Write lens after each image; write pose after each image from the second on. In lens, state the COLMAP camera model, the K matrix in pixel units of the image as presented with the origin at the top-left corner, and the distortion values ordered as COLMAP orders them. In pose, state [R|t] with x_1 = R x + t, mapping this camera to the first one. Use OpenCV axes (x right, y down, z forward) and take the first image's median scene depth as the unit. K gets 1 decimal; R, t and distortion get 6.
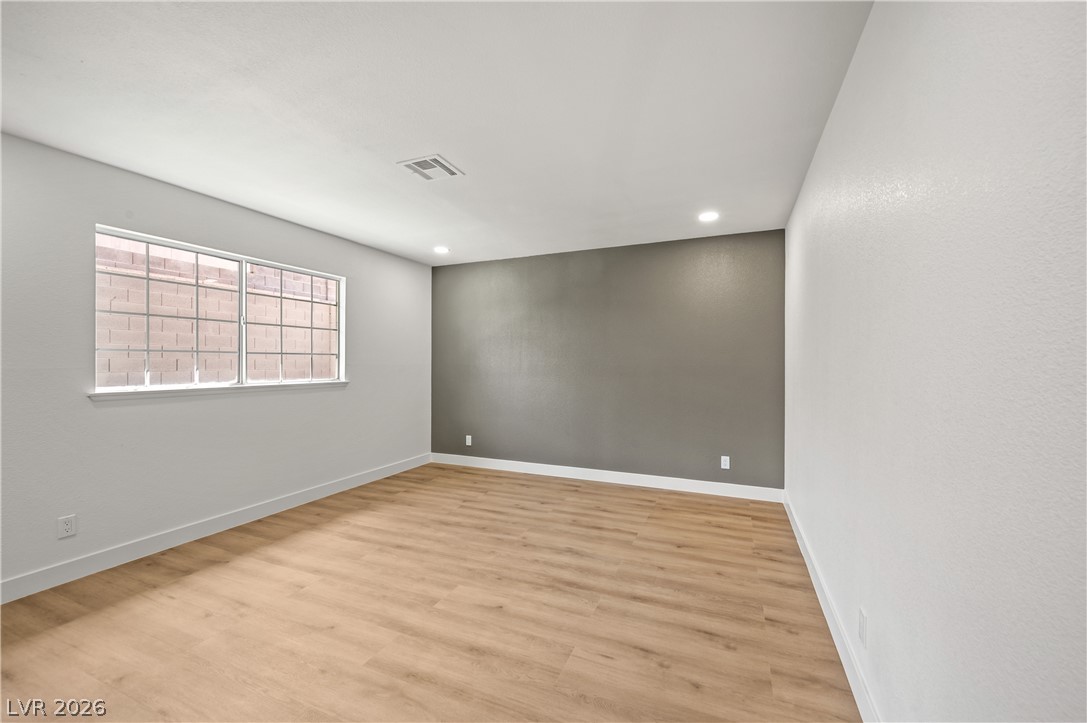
lens RADIAL K [[432.3, 0, 547.7], [0, 432.3, 361.0], [0, 0, 1]] dist [0.001675, -0.000844]
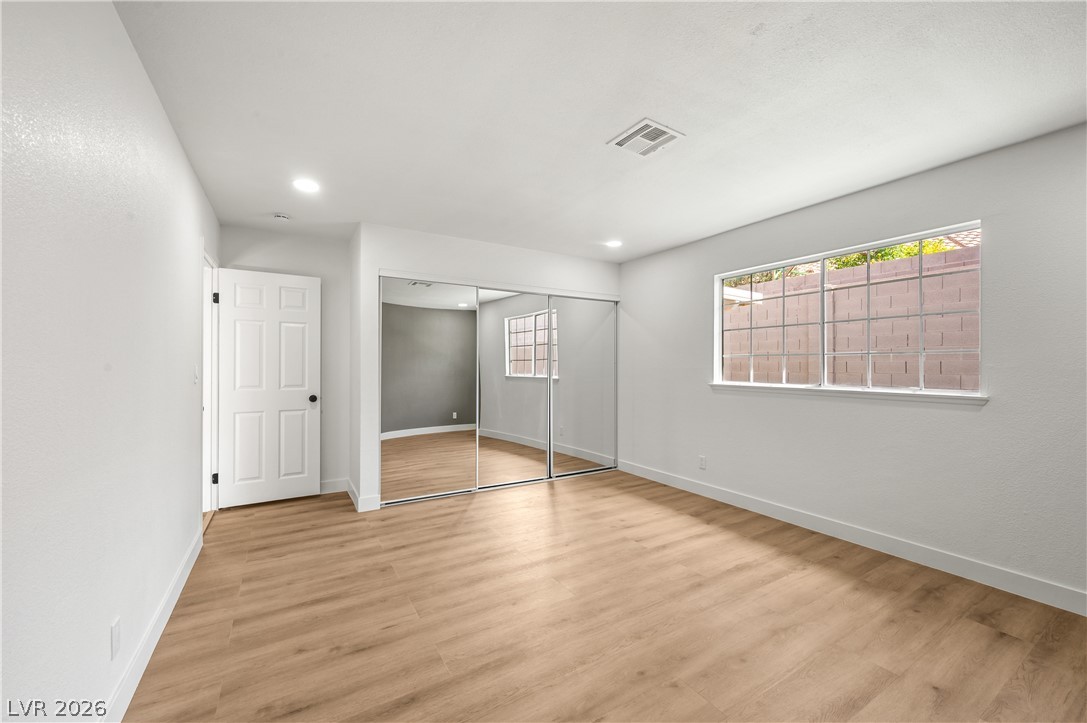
lens RADIAL K [[432.3, 0, 547.5], [0, 432.3, 365.1], [0, 0, 1]] dist [0.001675, -0.000844]
pose [[-0.581388, -0.000062, -0.813626, 0.505507], [0.000921, 0.999999, -0.000735, 0.004826], [0.813626, -0.001177, -0.581388, 1.242916]]
